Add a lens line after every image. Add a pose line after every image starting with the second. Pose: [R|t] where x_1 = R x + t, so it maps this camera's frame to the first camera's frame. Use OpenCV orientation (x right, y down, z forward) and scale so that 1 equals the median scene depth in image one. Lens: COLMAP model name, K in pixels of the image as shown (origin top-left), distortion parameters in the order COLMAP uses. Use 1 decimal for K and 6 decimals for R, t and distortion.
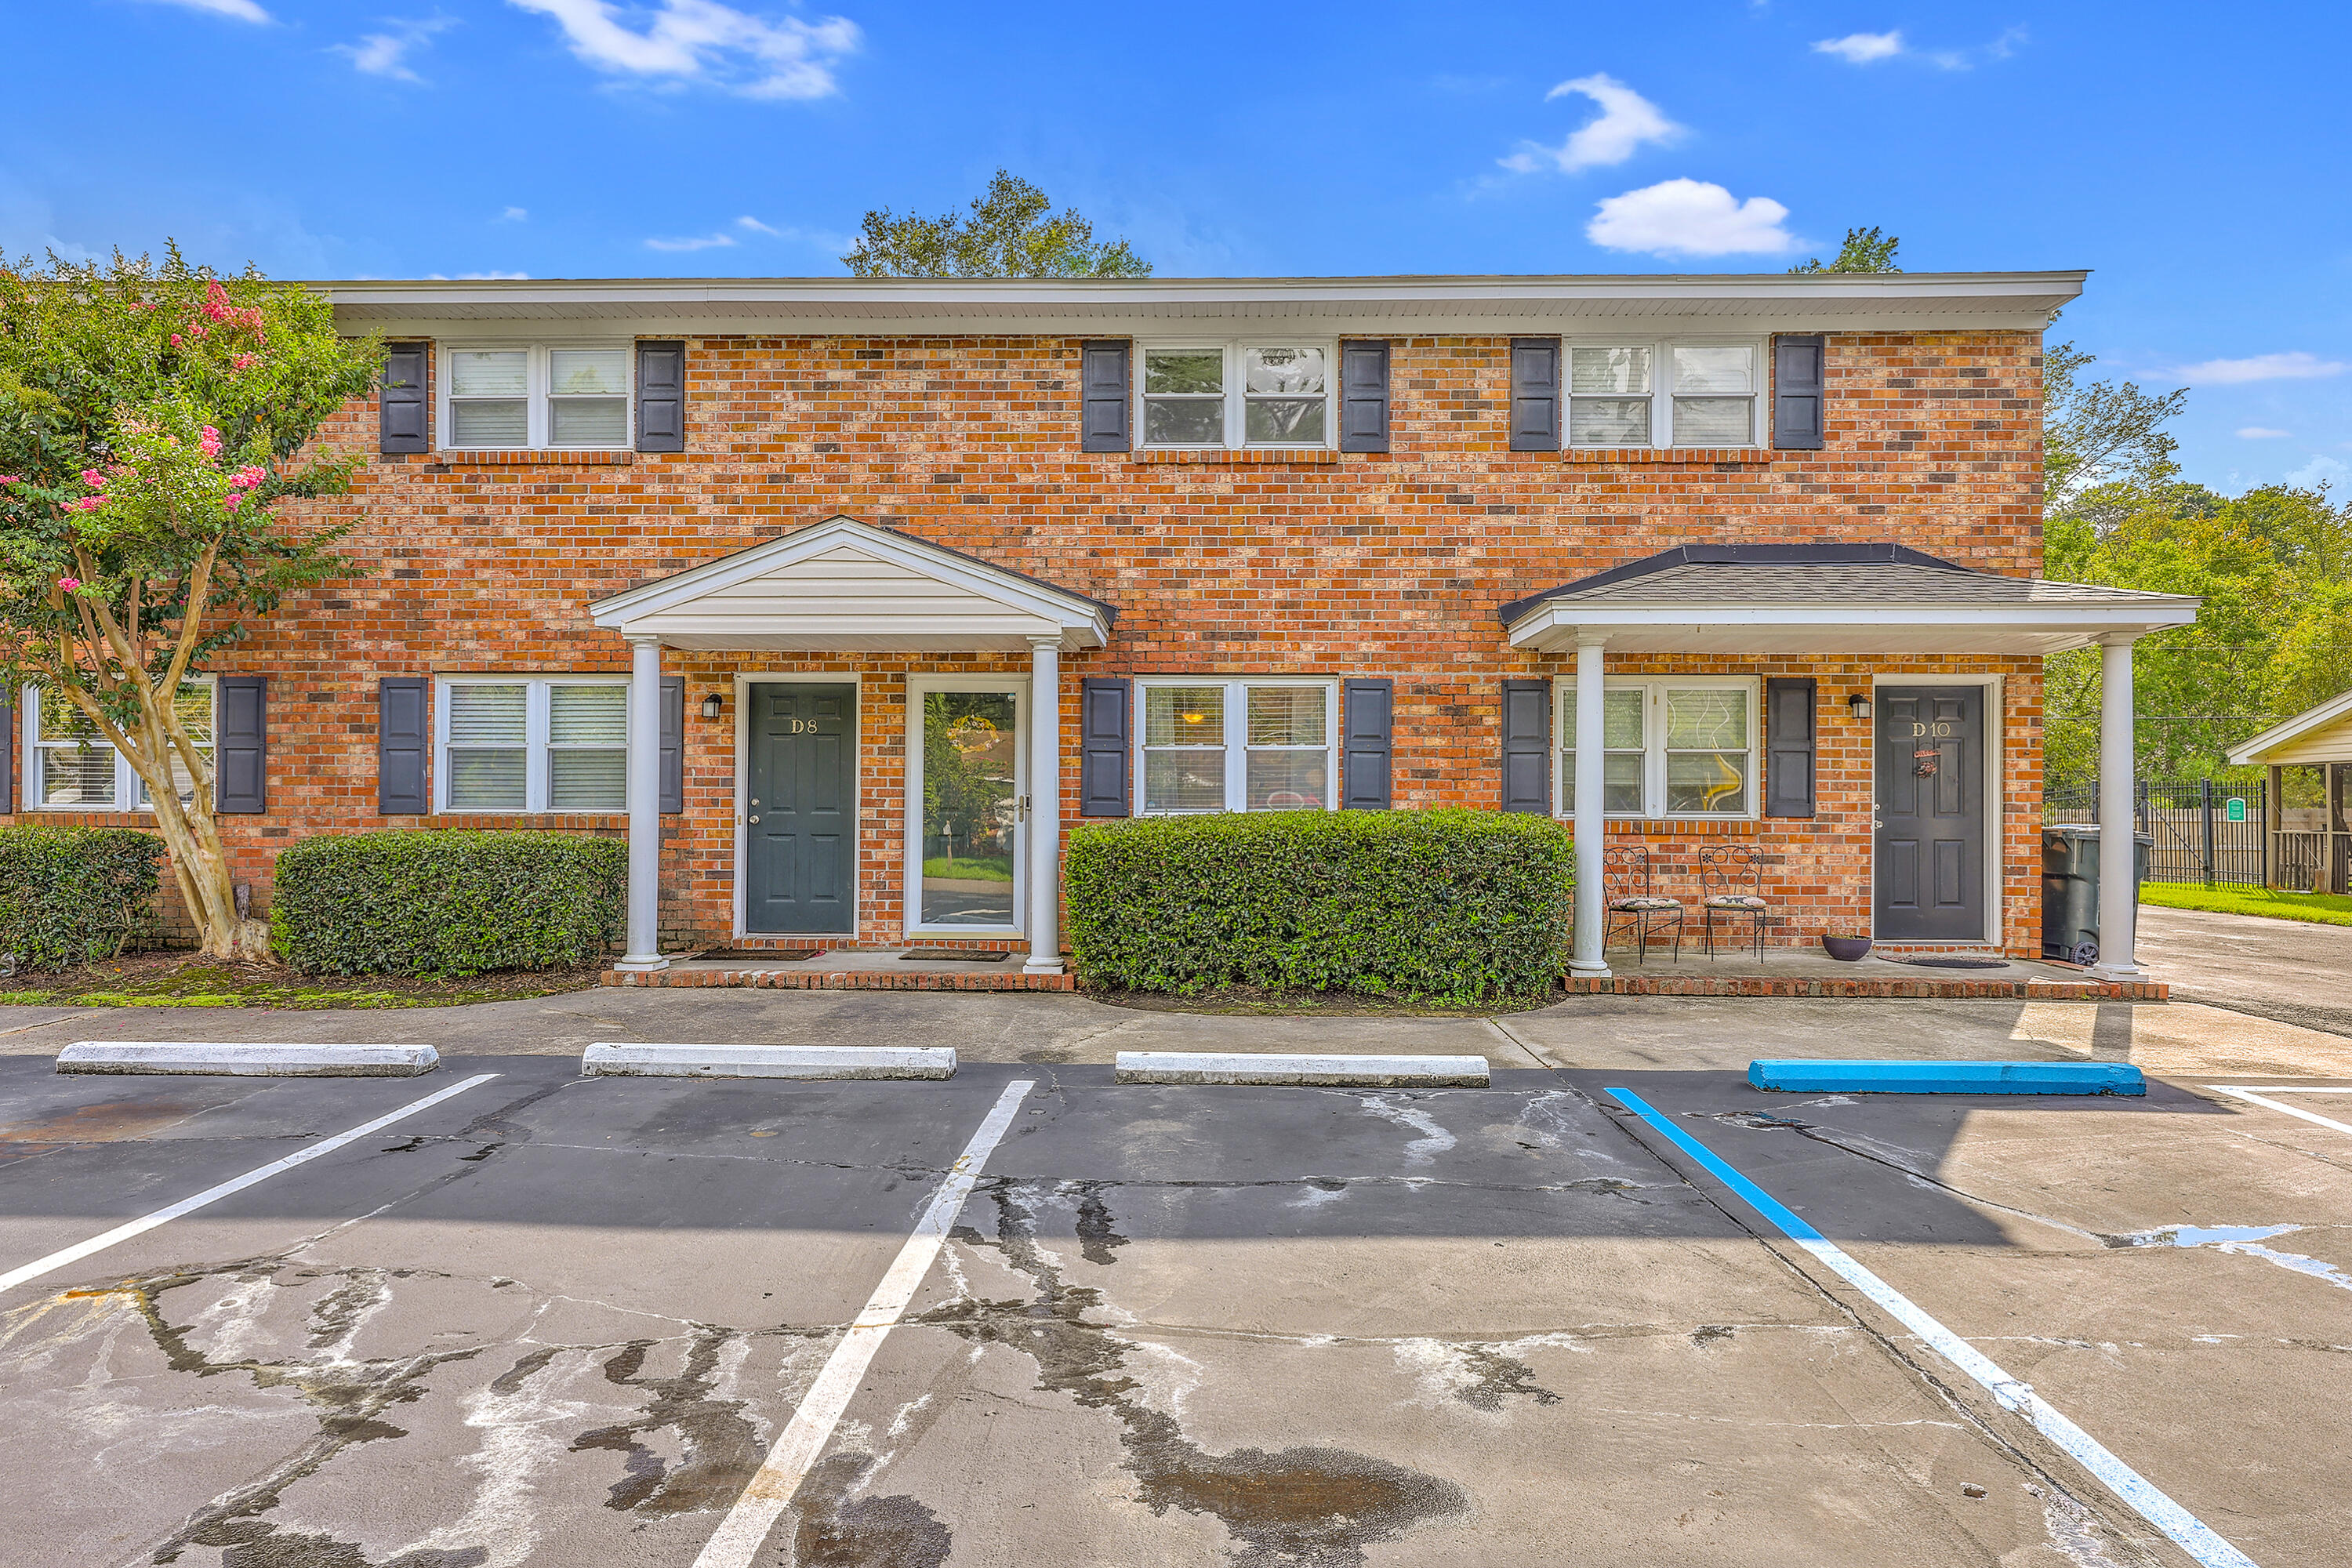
lens RADIAL K [[1475.4, 0, 1173.1], [0, 1475.4, 790.3], [0, 0, 1]] dist [0.000416, -0.000219]
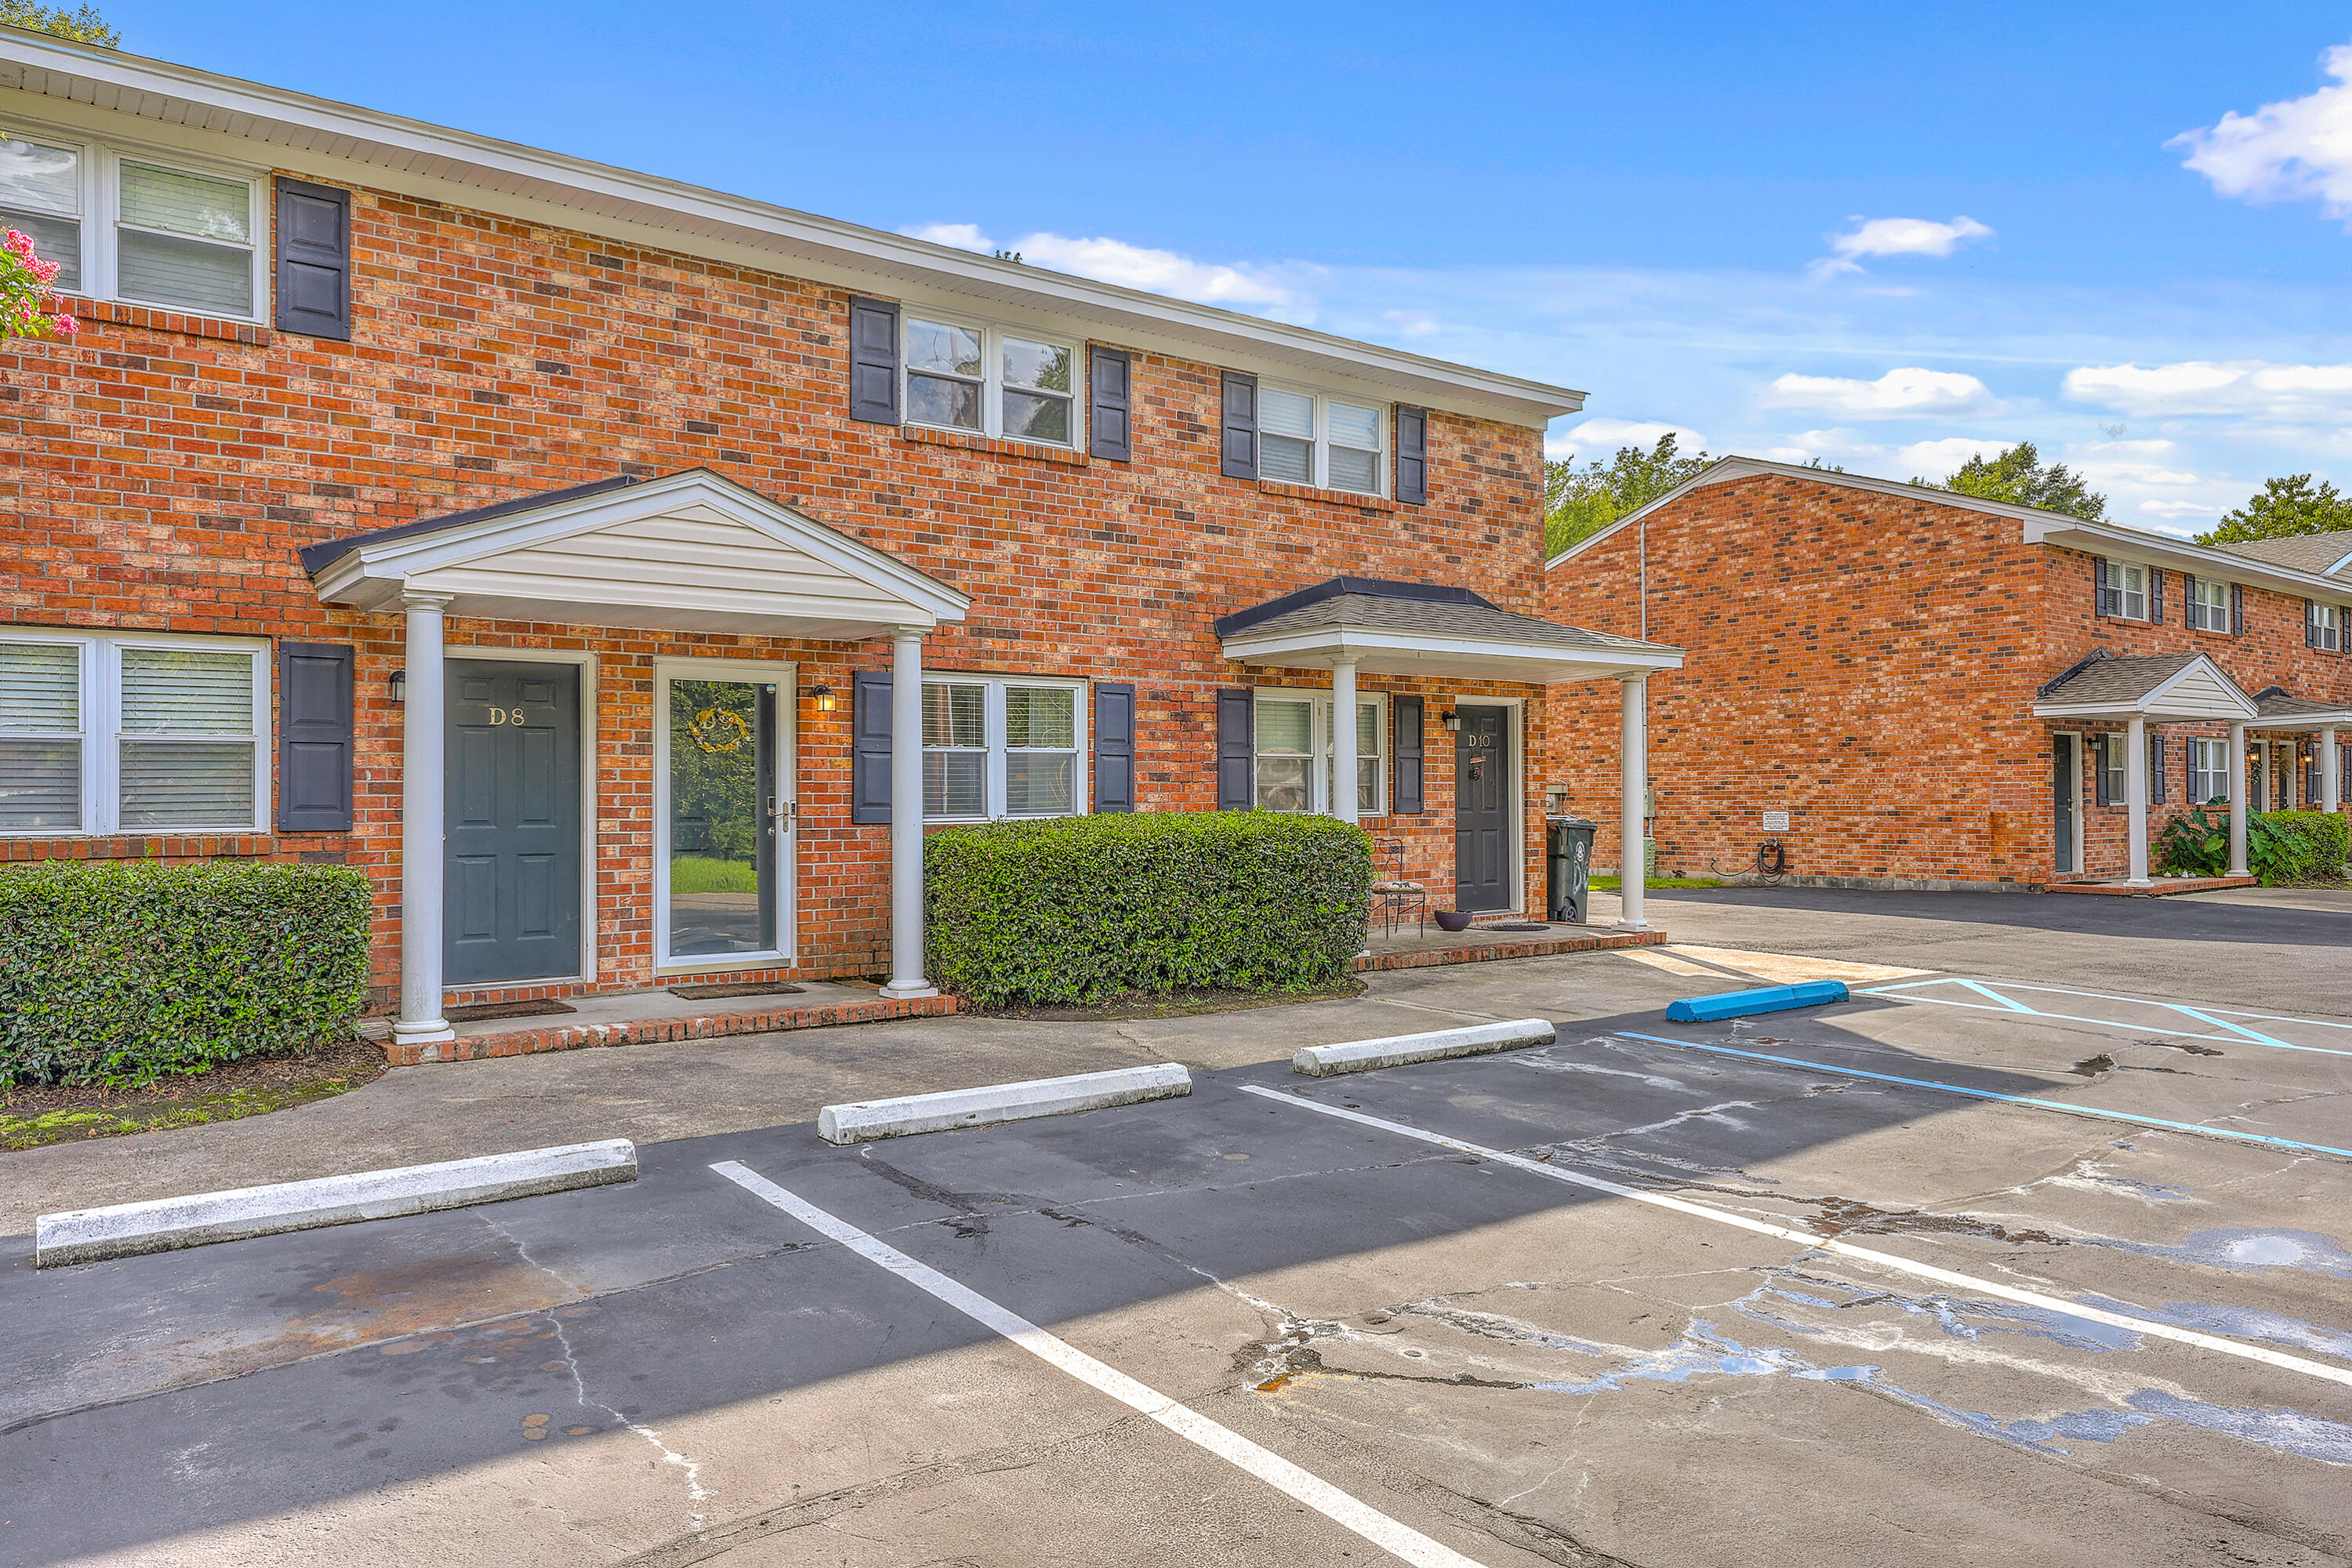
lens RADIAL K [[1615.3, 0, 1177.3], [0, 1615.3, 780.5], [0, 0, 1]] dist [0.004406, -0.003256]
pose [[0.773234, -0.001805, 0.634118, -0.538187], [0.004808, 0.999984, -0.003016, -0.005284], [-0.634103, 0.005380, 0.773230, 0.114986]]
